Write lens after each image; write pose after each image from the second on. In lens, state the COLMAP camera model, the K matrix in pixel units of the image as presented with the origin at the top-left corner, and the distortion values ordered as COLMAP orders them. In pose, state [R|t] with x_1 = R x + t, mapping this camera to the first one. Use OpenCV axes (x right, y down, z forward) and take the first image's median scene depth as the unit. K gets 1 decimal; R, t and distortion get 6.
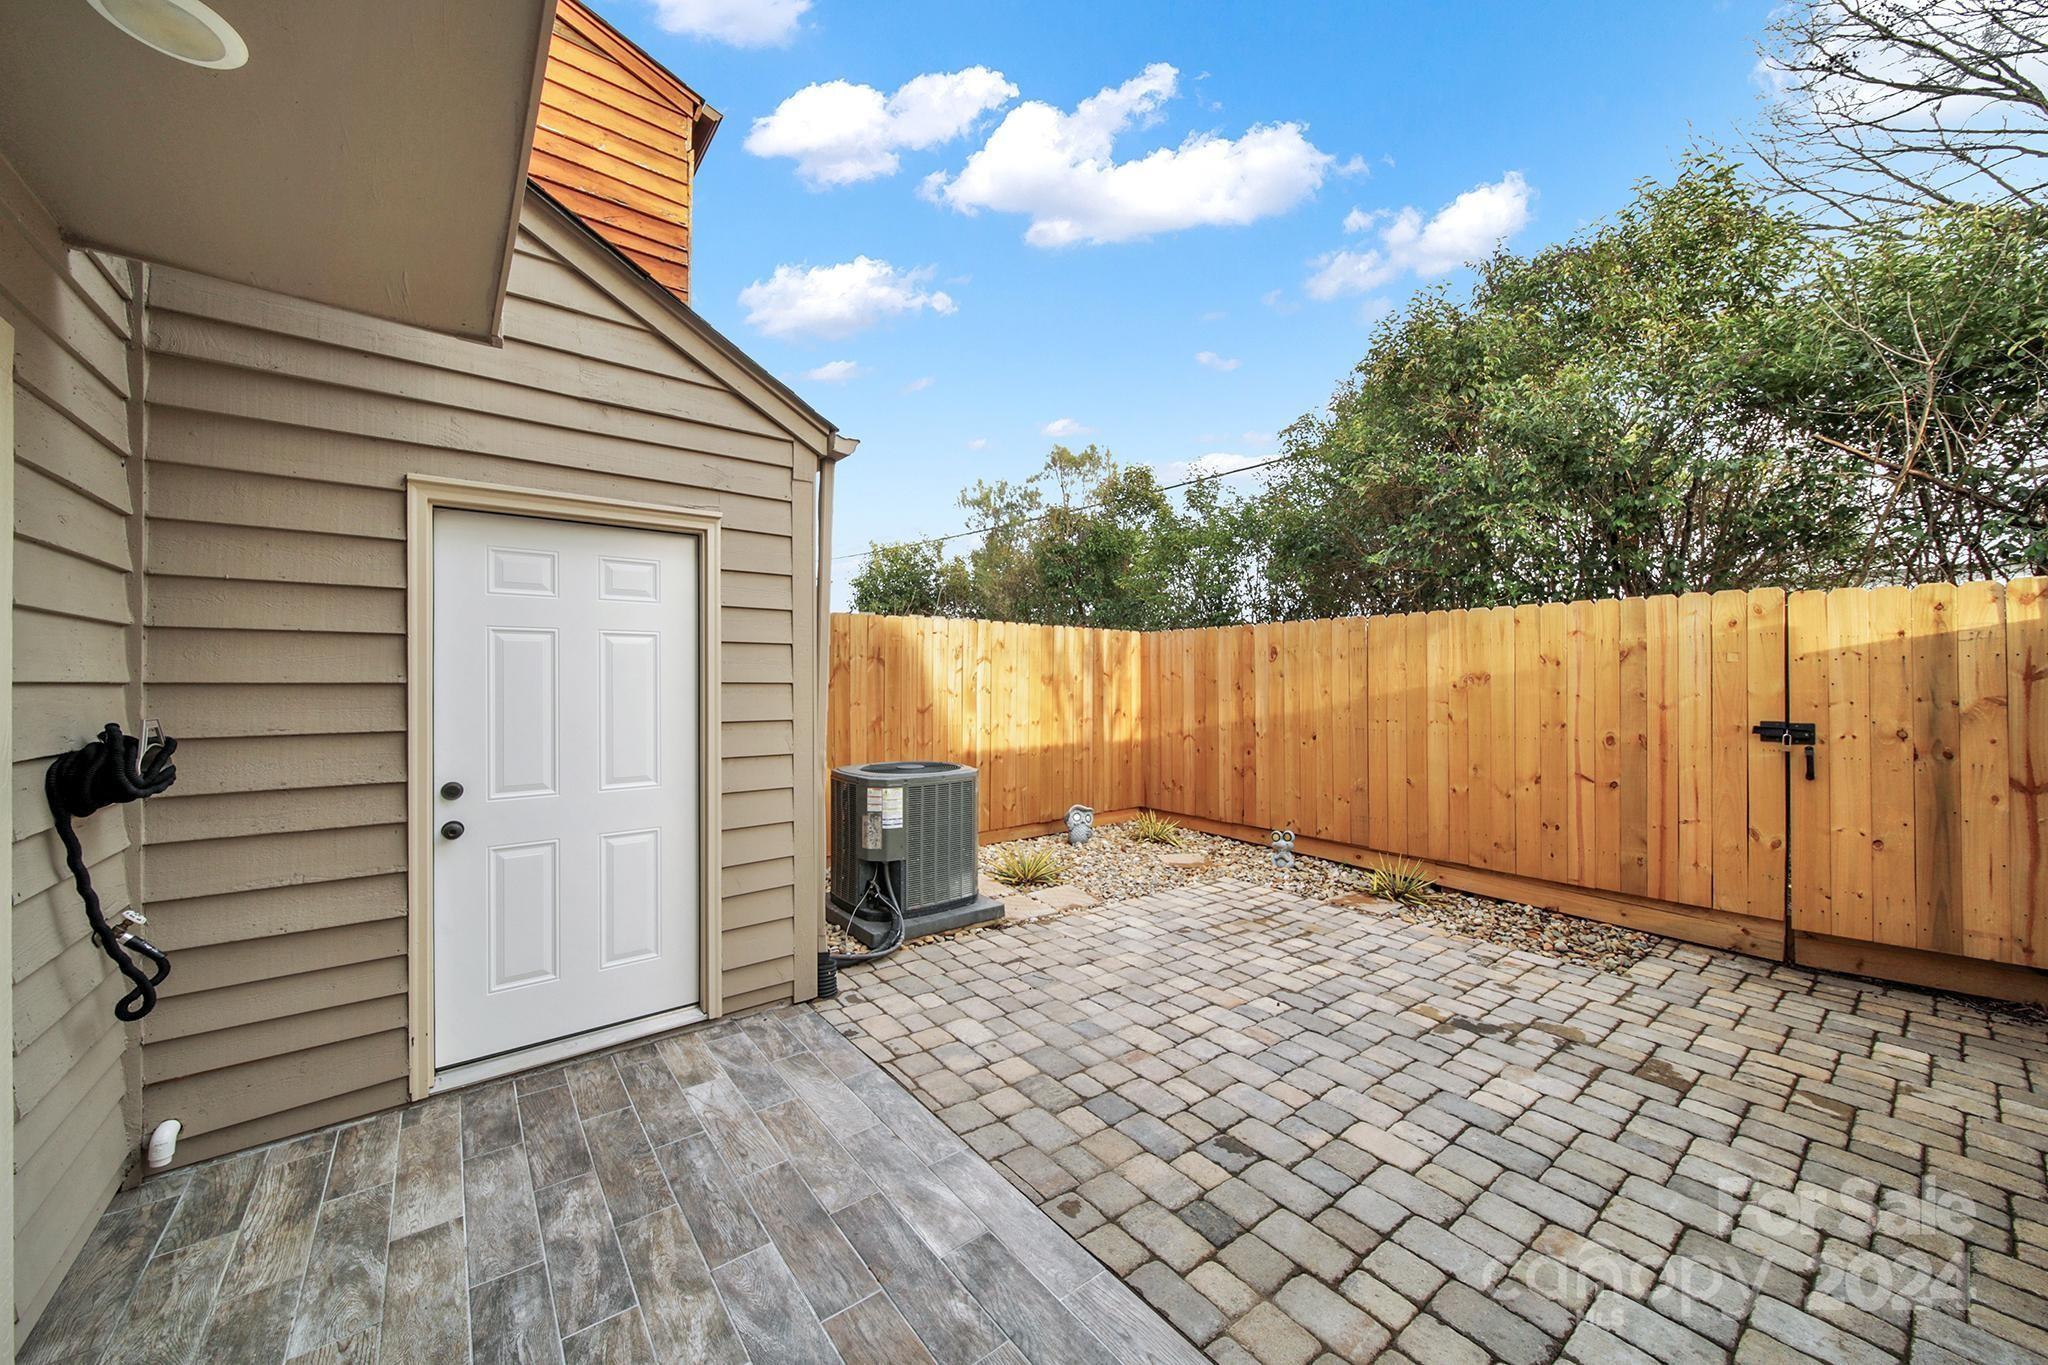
lens RADIAL K [[734.1, 0, 1020.8], [0, 734.1, 682.0], [0, 0, 1]] dist [0.004652, -0.001505]
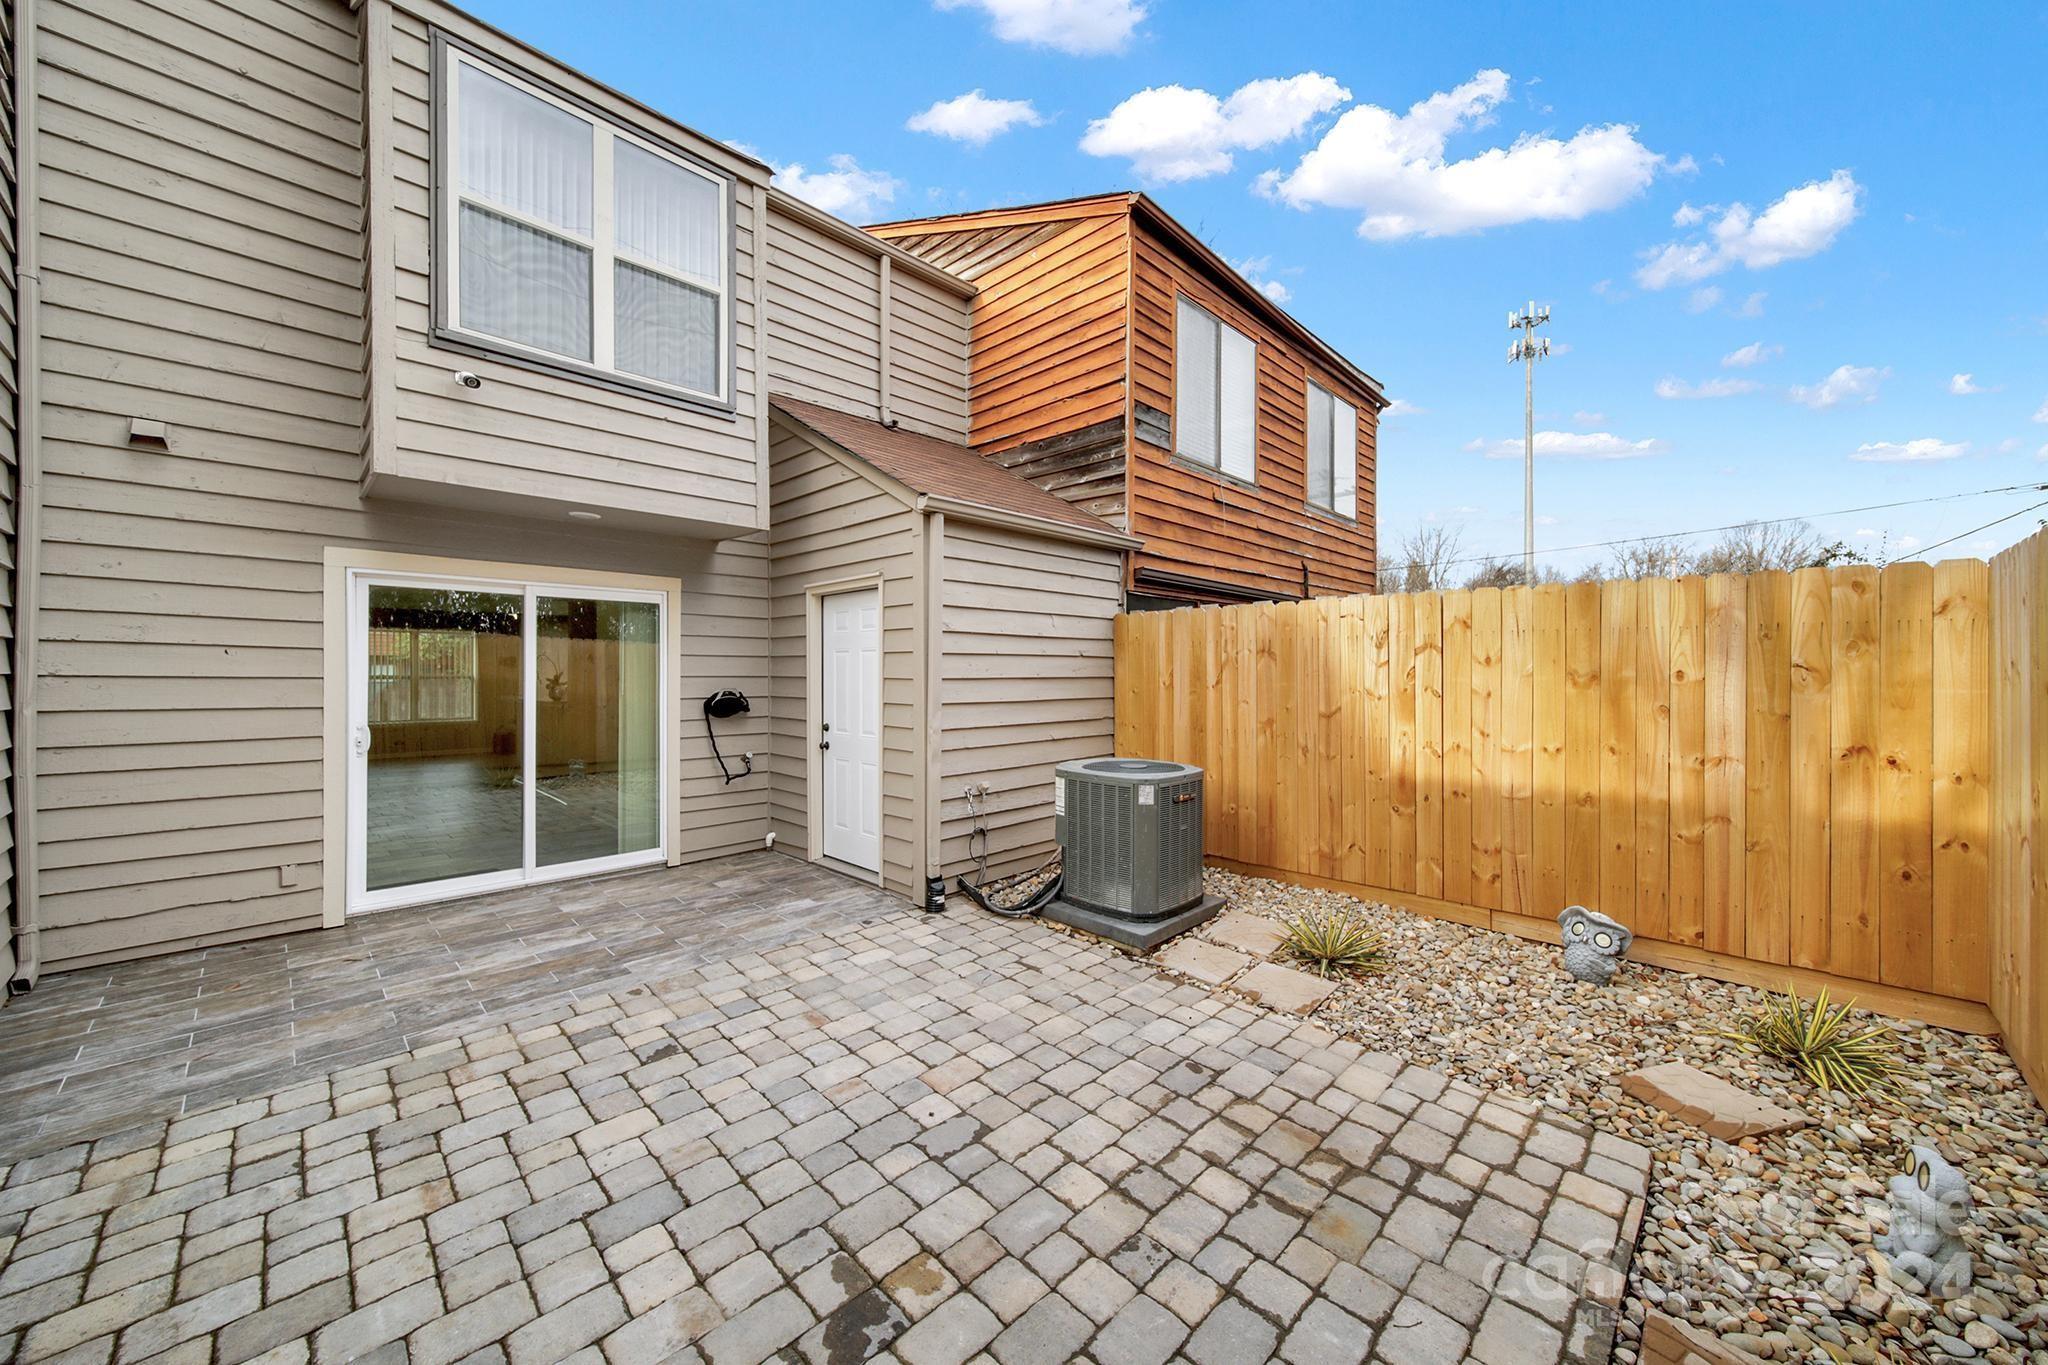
lens RADIAL K [[734.1, 0, 1009.6], [0, 734.1, 677.5], [0, 0, 1]] dist [0.004652, -0.001505]
pose [[0.121411, 0.010463, -0.992547, 0.950368], [-0.002451, 0.999945, 0.010242, -0.014493], [0.992599, 0.001189, 0.121430, 0.850836]]
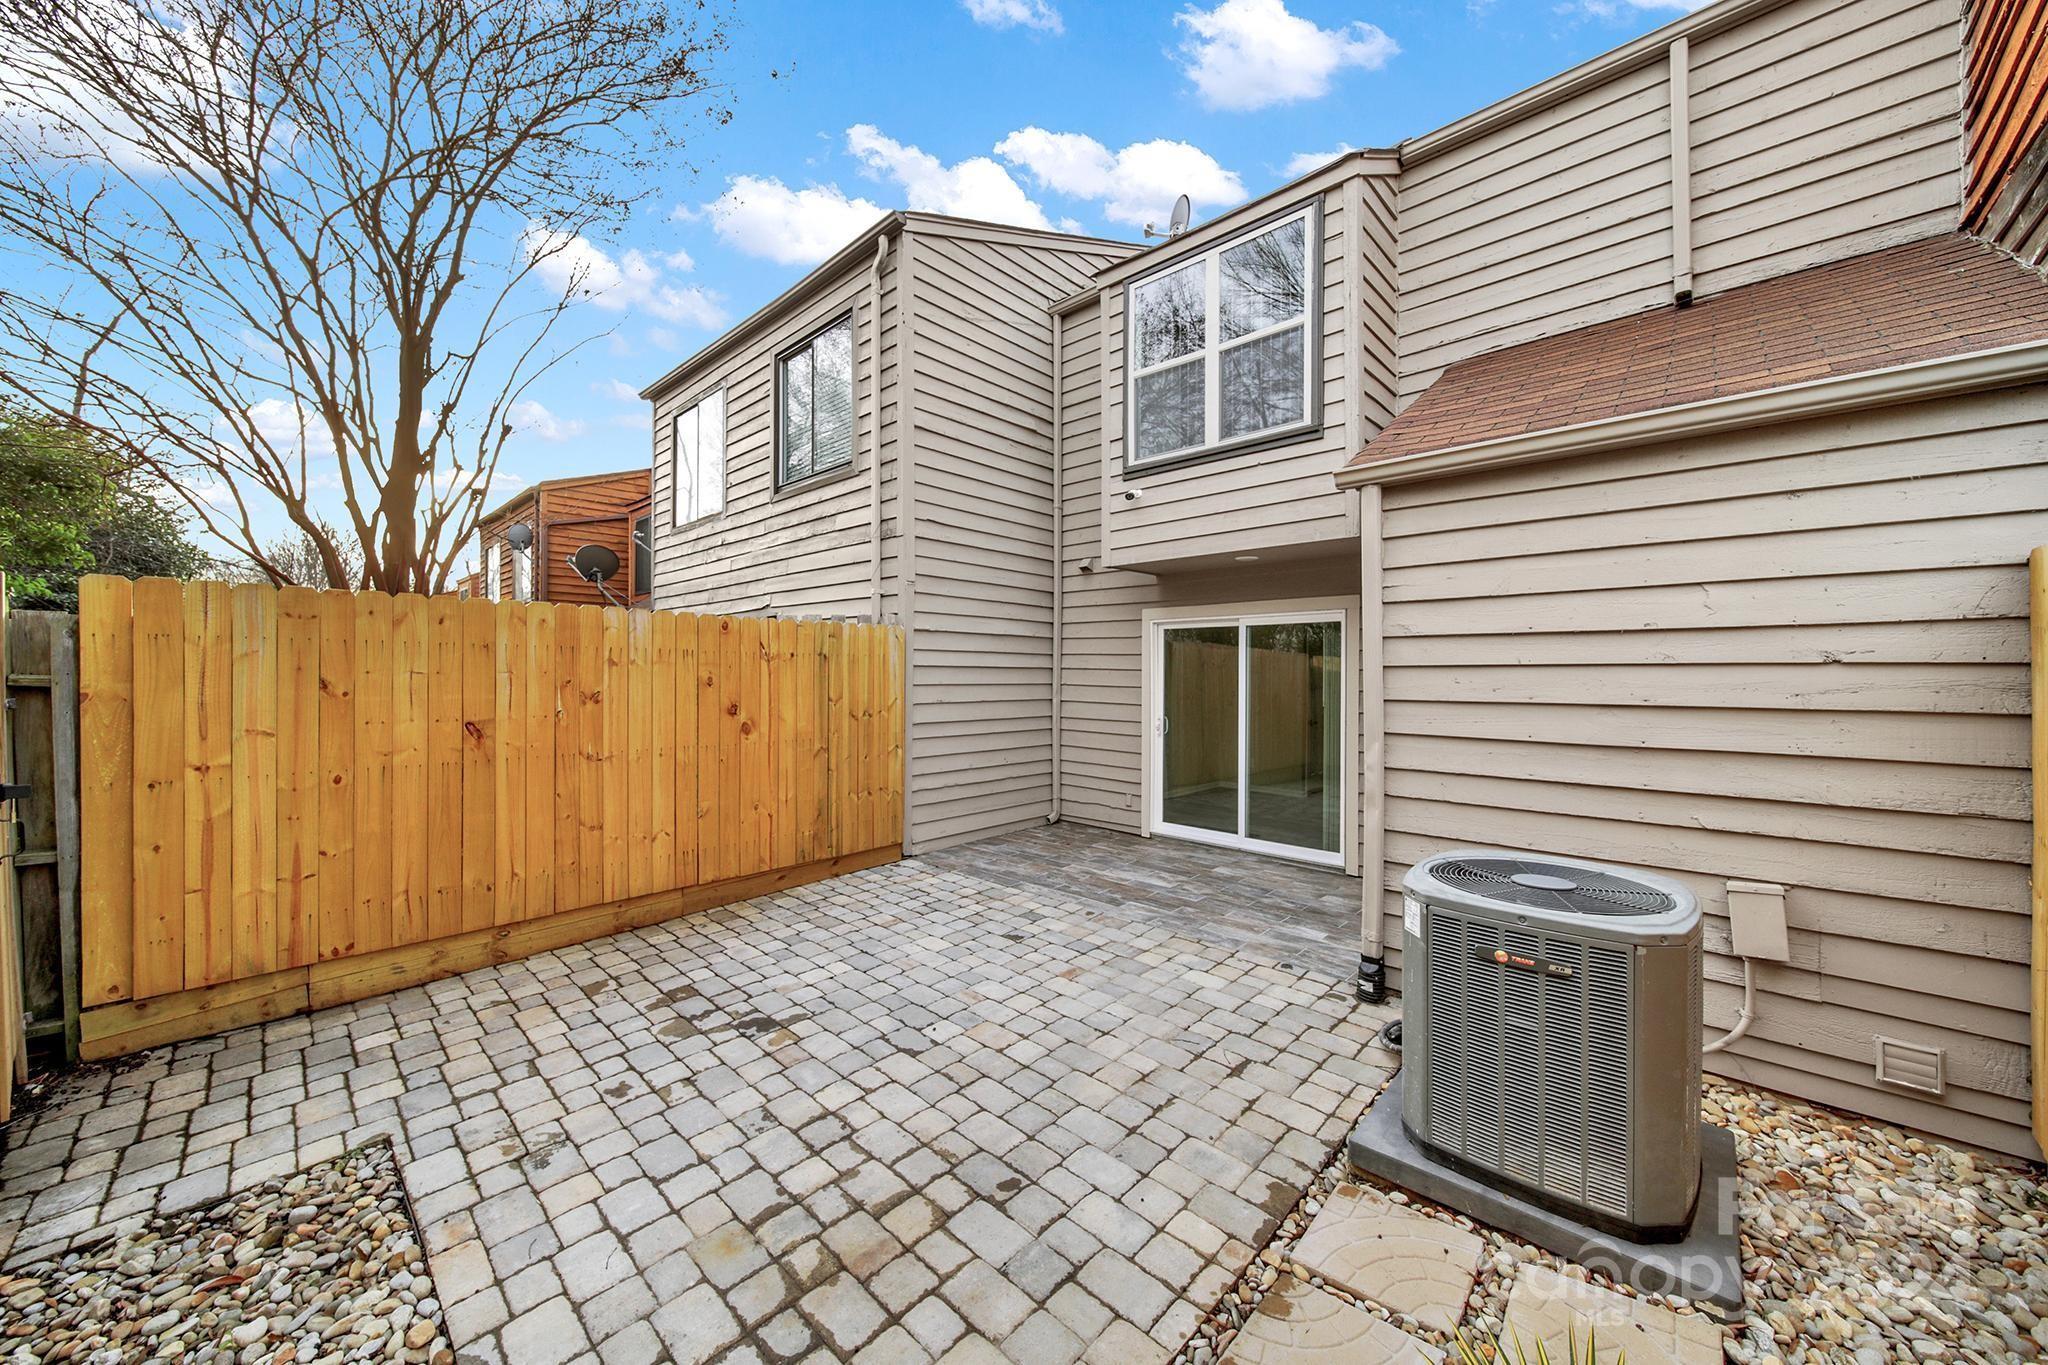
lens RADIAL K [[734.1, 0, 1030.4], [0, 734.1, 675.9], [0, 0, 1]] dist [0.004652, -0.001505]
pose [[-0.987241, -0.003846, -0.159187, 0.328524], [-0.004045, 0.999991, 0.000930, -0.027469], [0.159182, 0.001562, -0.987248, 1.708197]]
